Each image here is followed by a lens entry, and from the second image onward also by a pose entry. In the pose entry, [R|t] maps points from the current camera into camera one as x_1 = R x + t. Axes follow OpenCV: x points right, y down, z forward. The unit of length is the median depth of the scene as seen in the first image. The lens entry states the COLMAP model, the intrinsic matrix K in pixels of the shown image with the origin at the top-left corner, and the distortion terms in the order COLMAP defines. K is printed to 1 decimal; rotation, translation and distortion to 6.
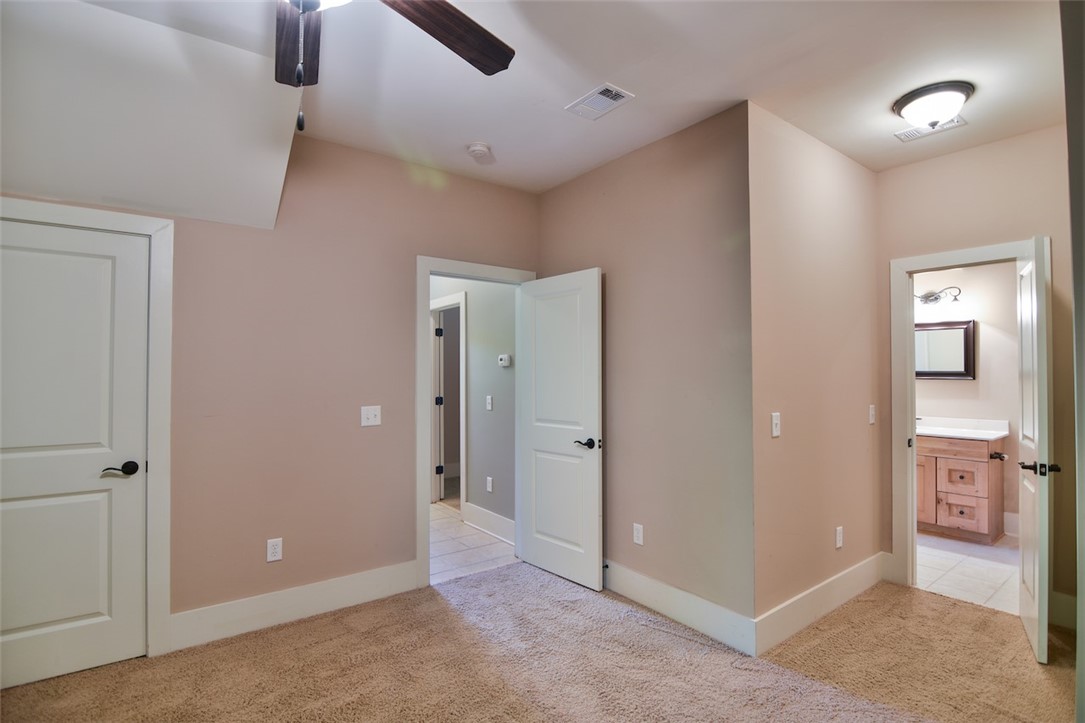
lens RADIAL K [[530.3, 0, 554.7], [0, 530.3, 361.4], [0, 0, 1]] dist [-0.005605, -0.001275]
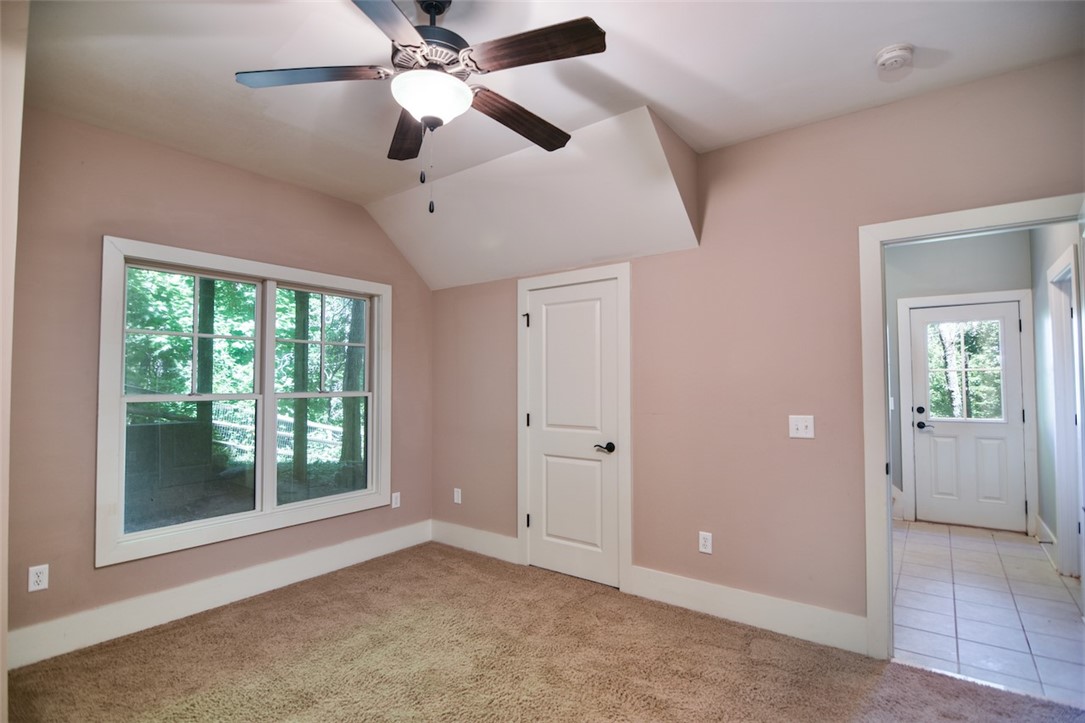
lens RADIAL K [[528.6, 0, 547.3], [0, 528.6, 365.7], [0, 0, 1]] dist [-0.004873, -0.010537]
pose [[0.267202, -0.036329, -0.962956, 0.458875], [0.019660, 0.999287, -0.032244, 0.026891], [0.963440, -0.010316, 0.267725, 0.435649]]
